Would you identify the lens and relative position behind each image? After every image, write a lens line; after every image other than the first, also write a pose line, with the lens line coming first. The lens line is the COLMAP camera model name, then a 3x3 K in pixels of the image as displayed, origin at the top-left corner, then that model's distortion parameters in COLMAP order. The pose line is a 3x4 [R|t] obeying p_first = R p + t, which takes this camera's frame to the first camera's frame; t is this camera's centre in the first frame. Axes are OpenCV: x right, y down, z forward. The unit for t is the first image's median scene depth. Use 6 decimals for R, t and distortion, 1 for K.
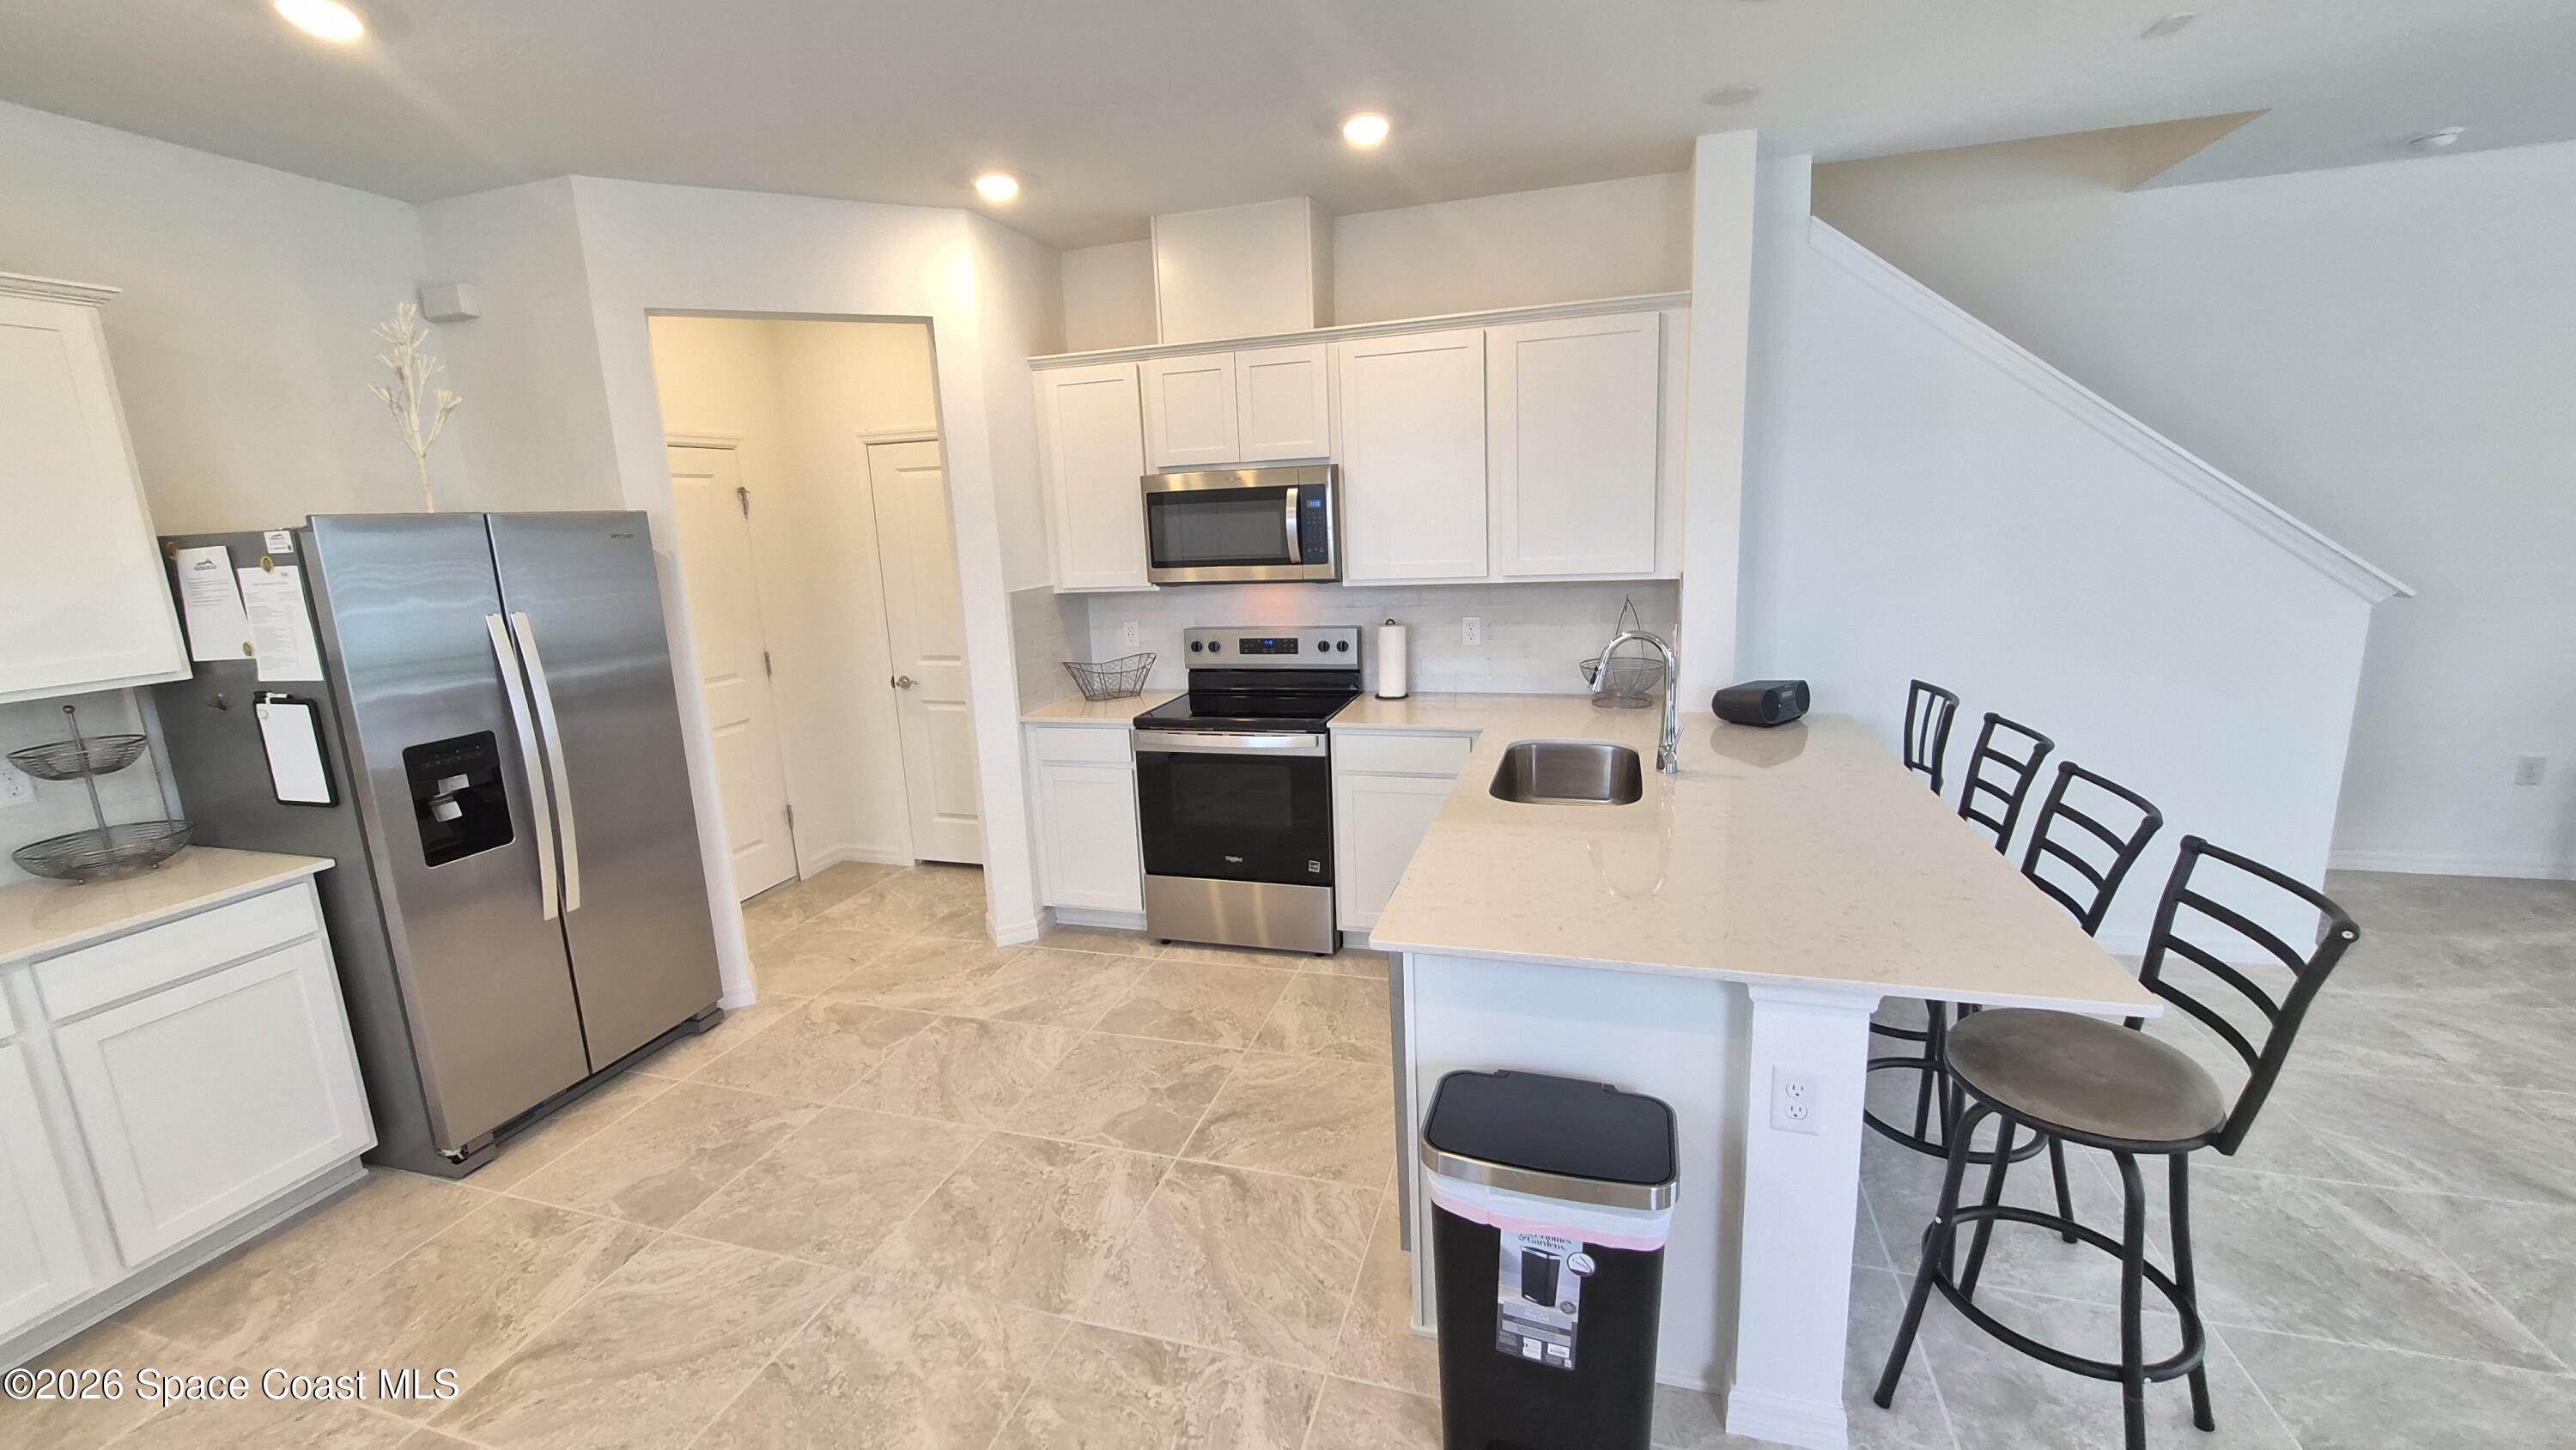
lens RADIAL K [[1019.8, 0, 1287.3], [0, 1019.8, 709.0], [0, 0, 1]] dist [-0.002025, -0.000301]
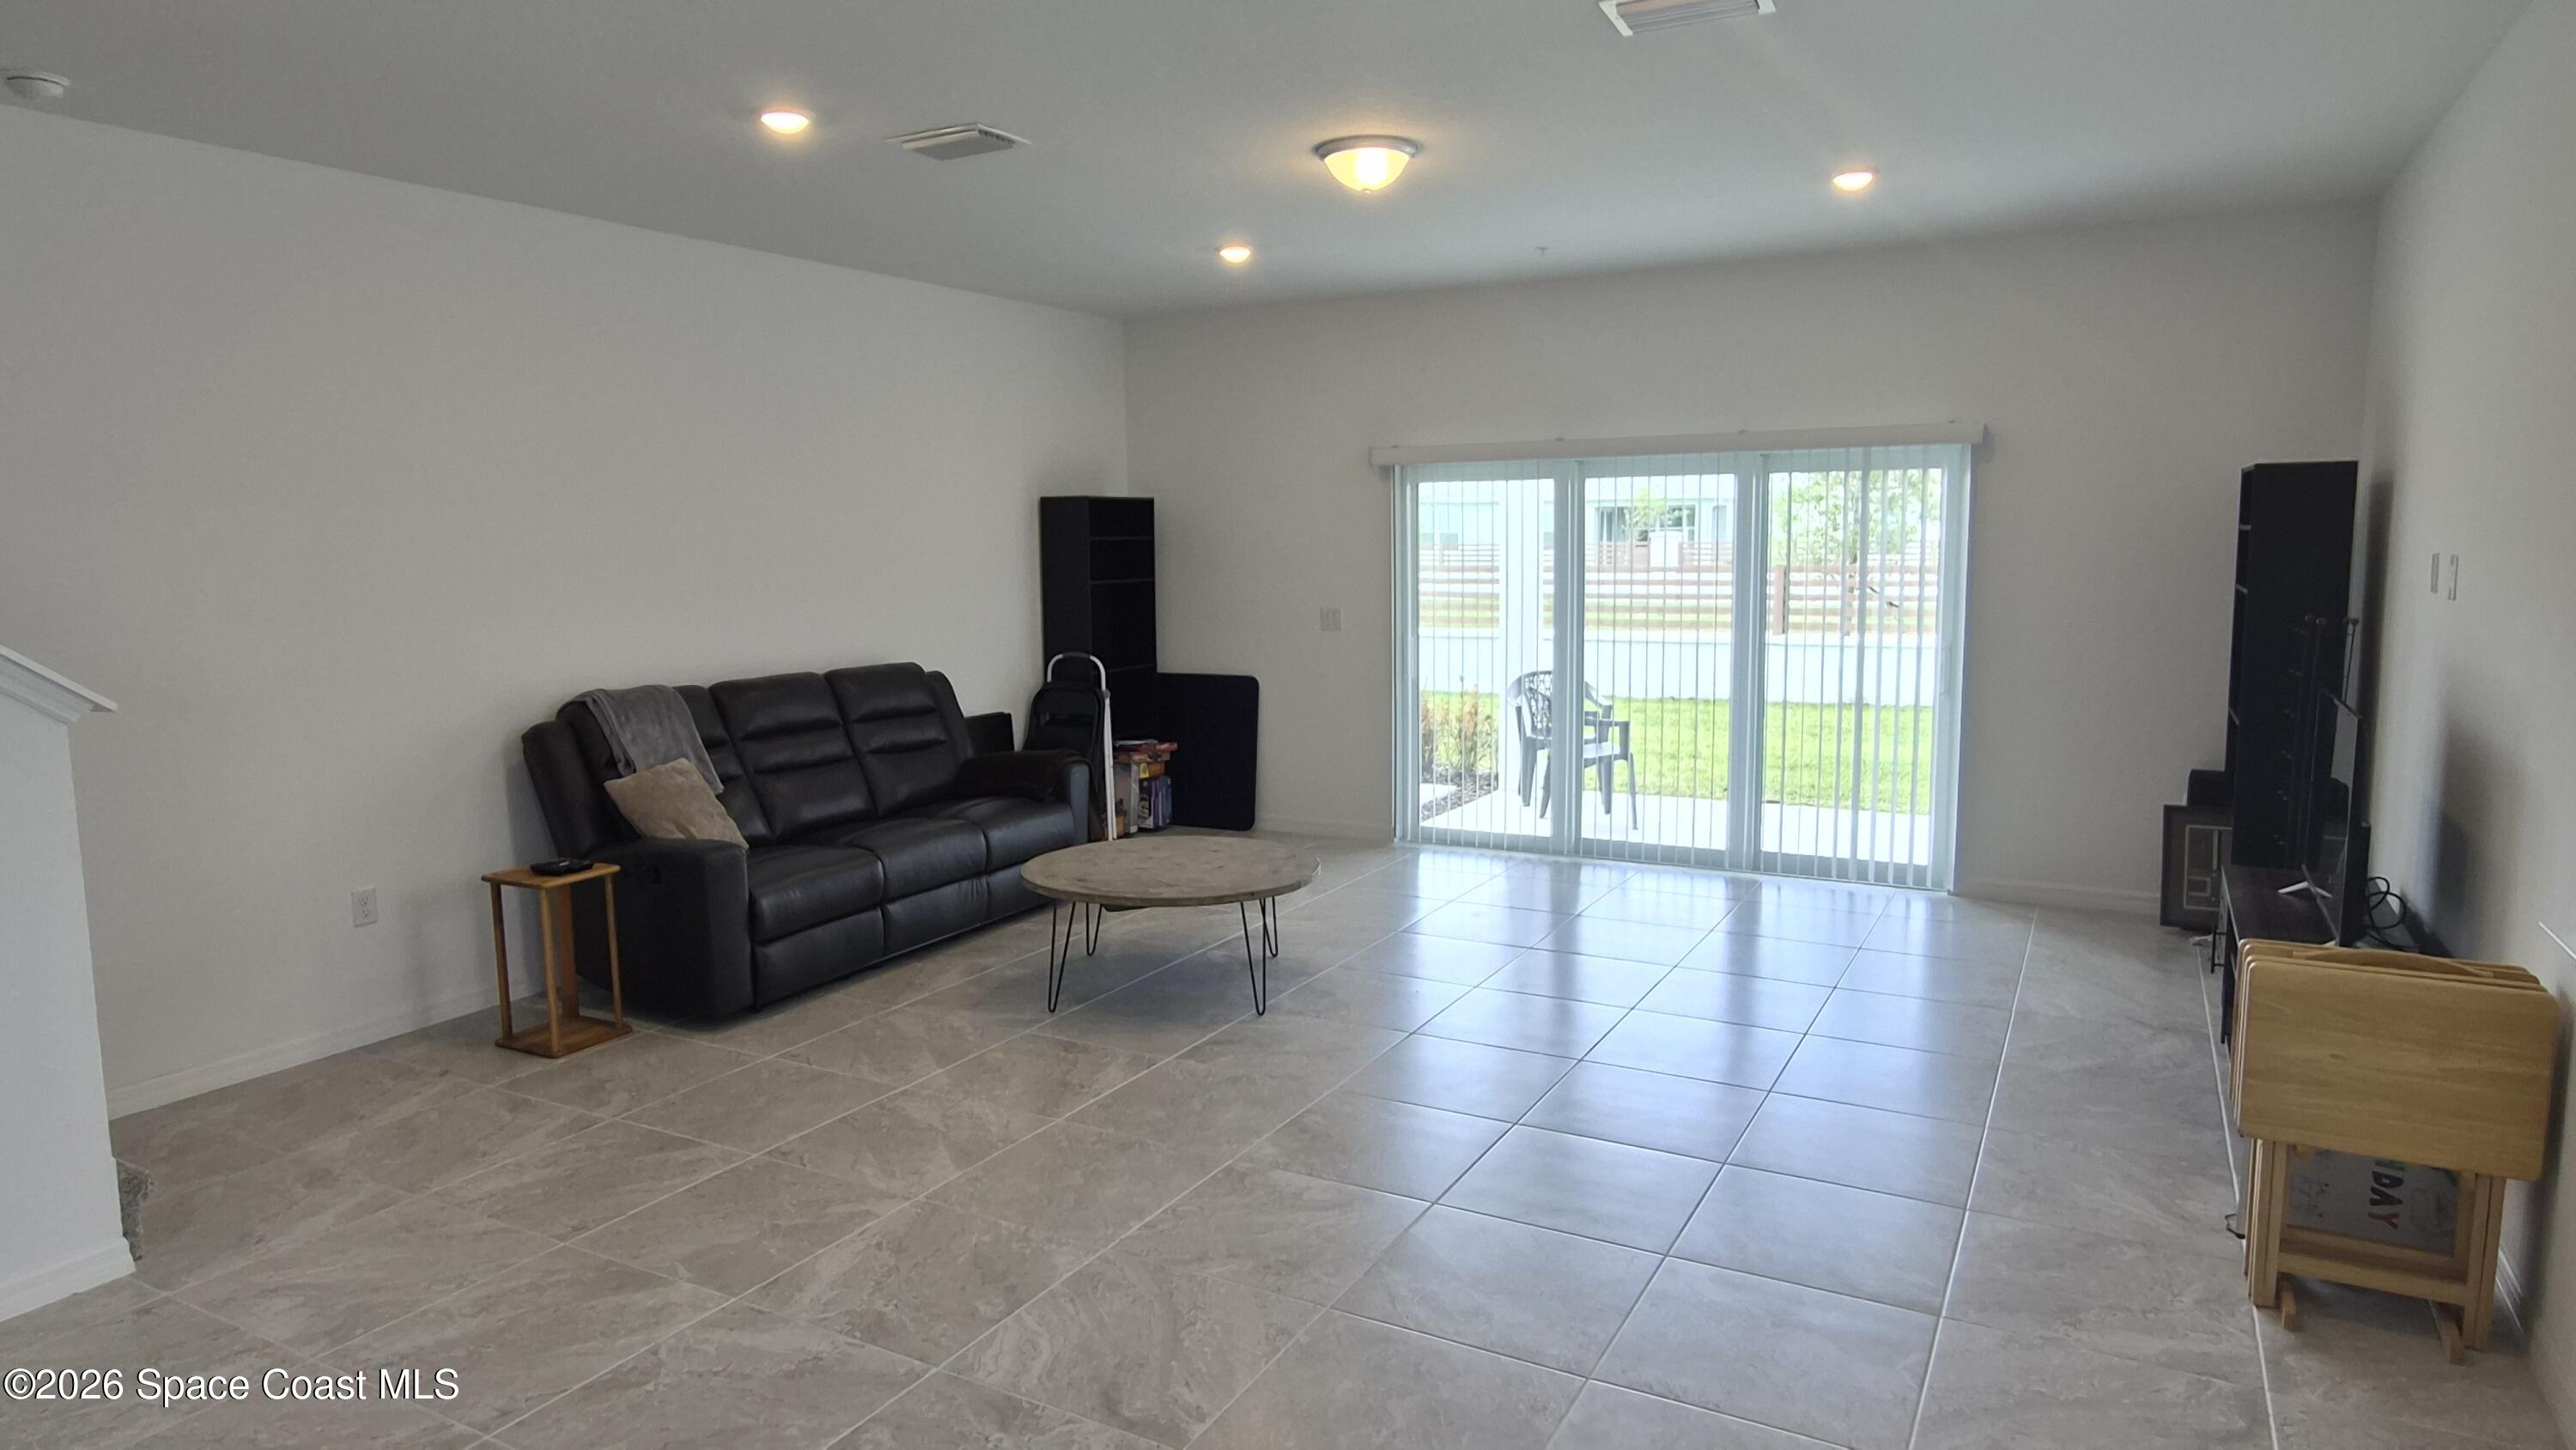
lens RADIAL K [[1524.0, 0, 1274.0], [0, 1524.0, 710.9], [0, 0, 1]] dist [0.002540, 0.000698]
pose [[0.207949, -0.075118, 0.975251, 0.220305], [0.195701, 0.980082, 0.033761, 0.008427], [-0.958362, 0.183837, 0.218508, 0.005891]]
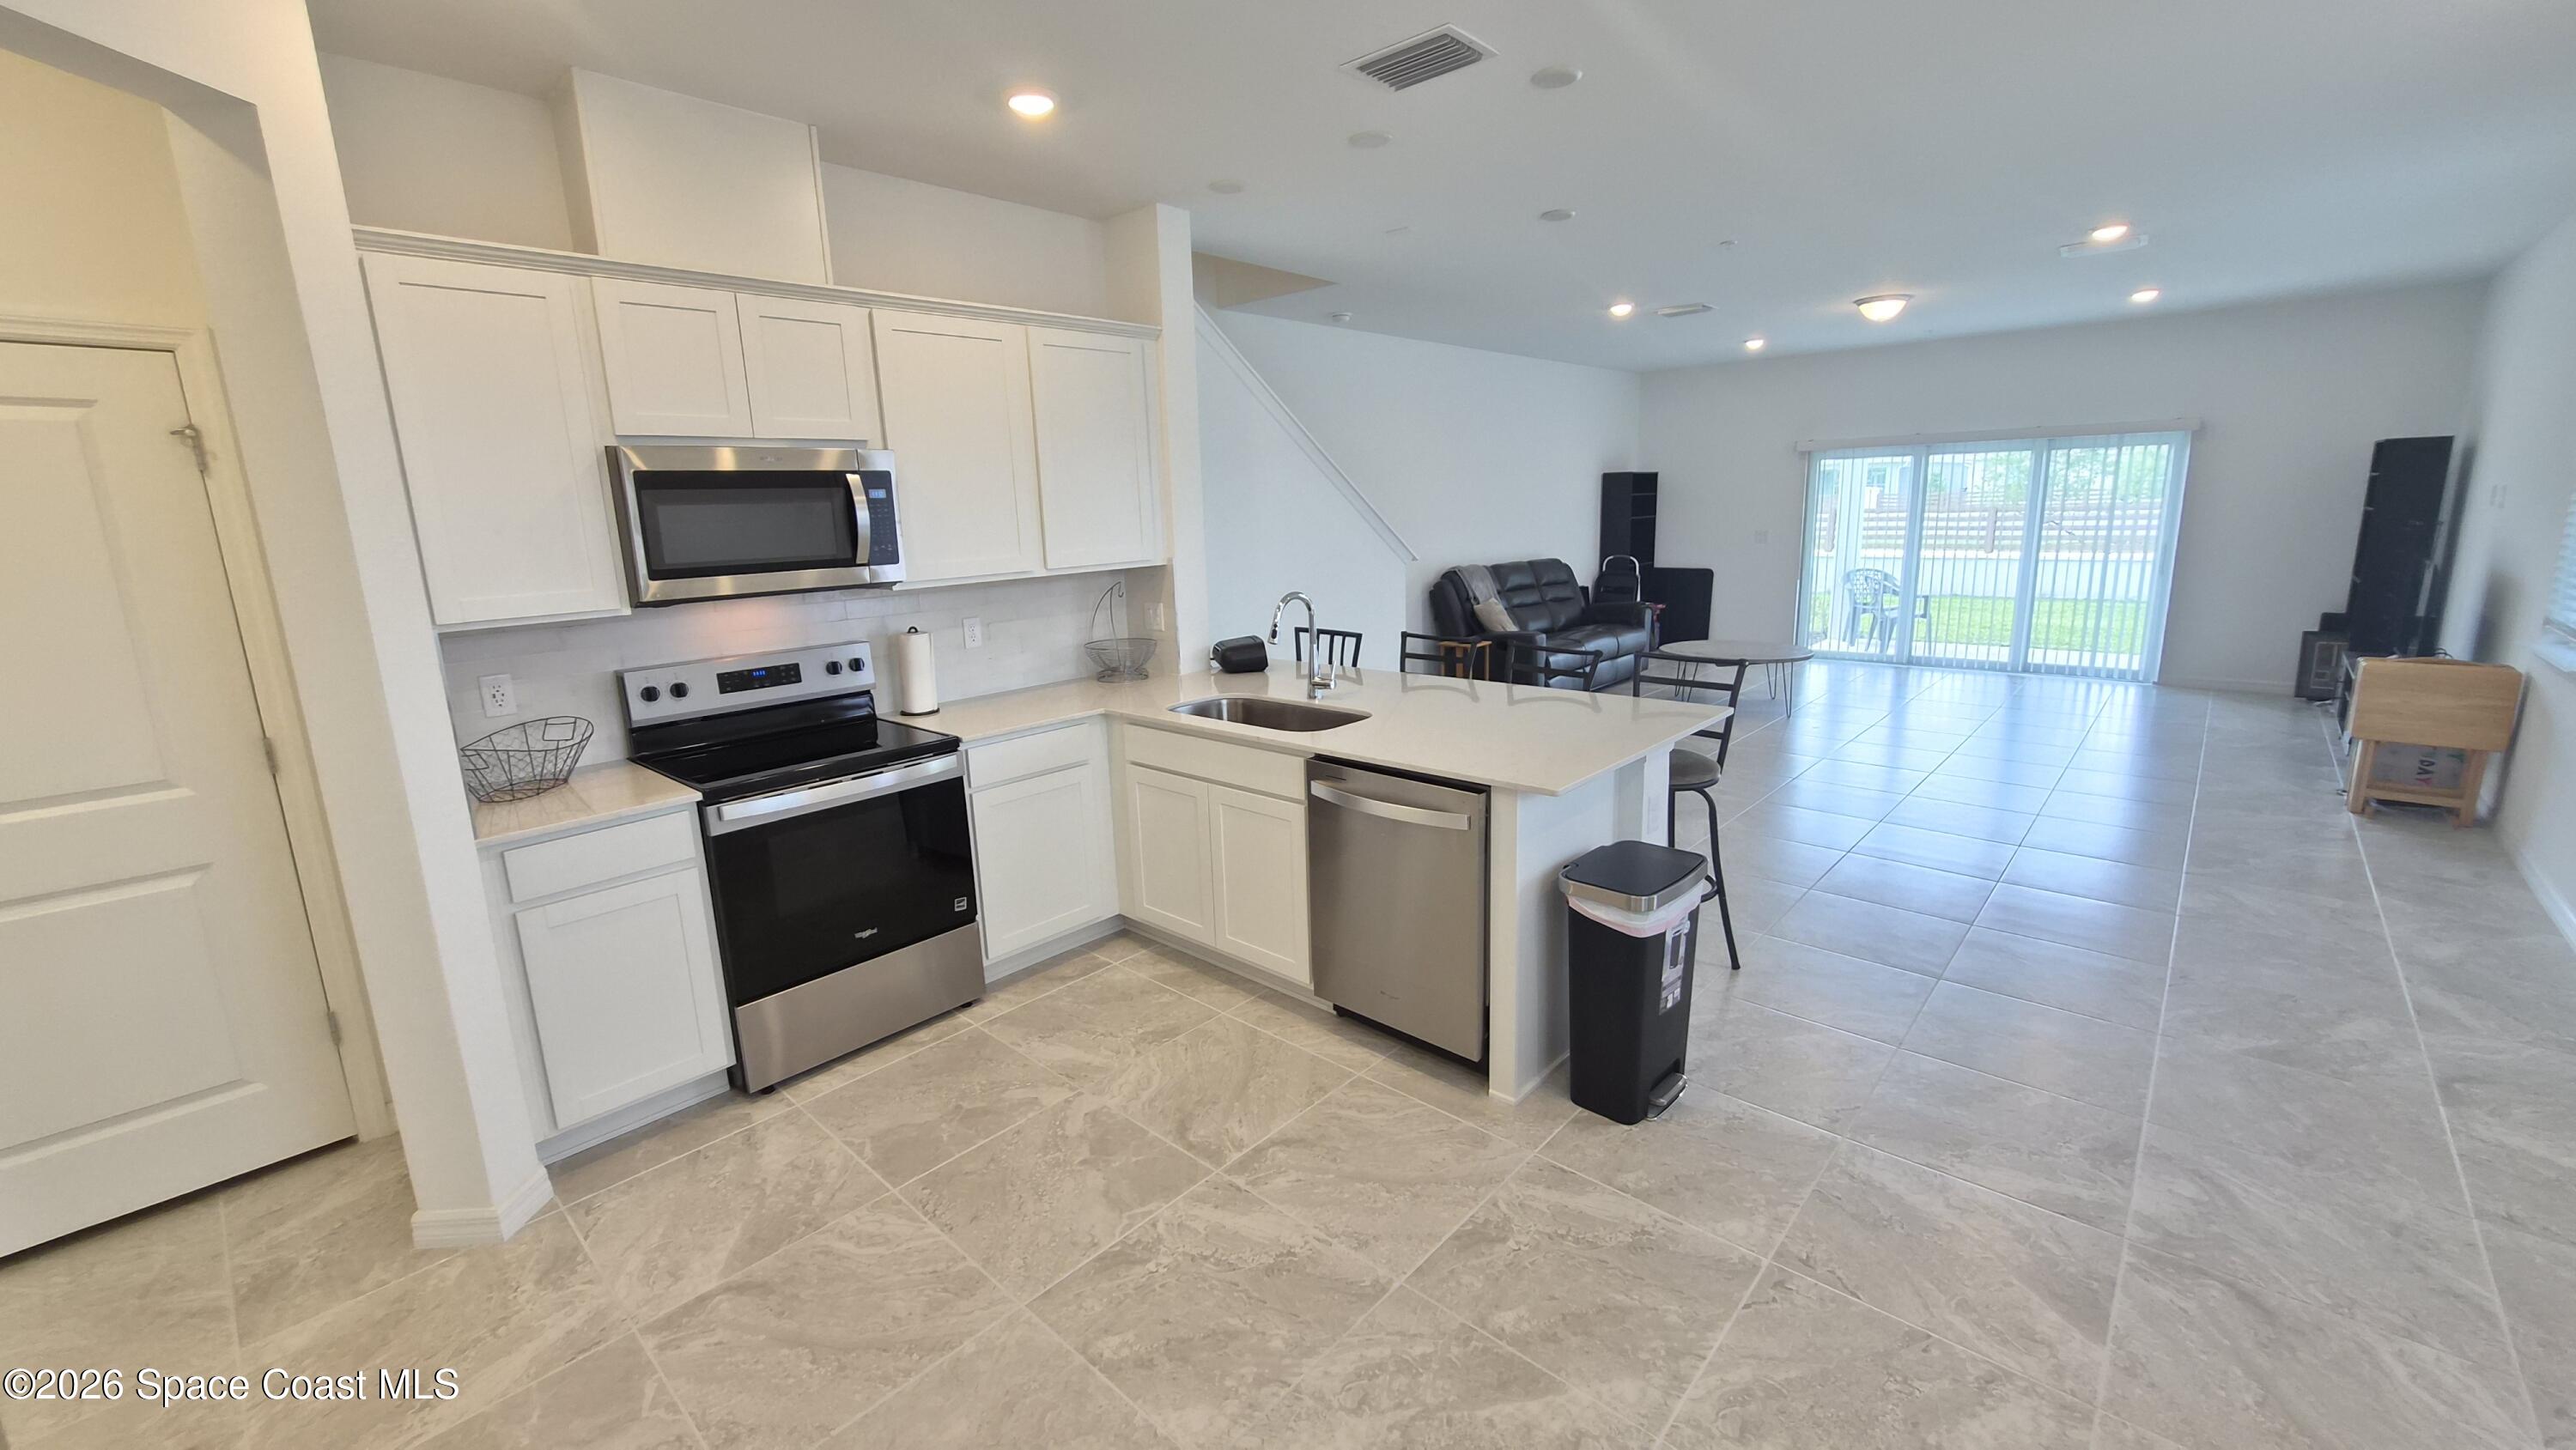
lens RADIAL K [[1019.8, 0, 1287.3], [0, 1019.8, 709.0], [0, 0, 1]] dist [-0.002025, -0.000301]
pose [[0.428518, -0.151235, 0.890786, -0.652726], [0.188298, 0.979193, 0.075663, -0.025738], [-0.883695, 0.135310, 0.448079, 0.357882]]
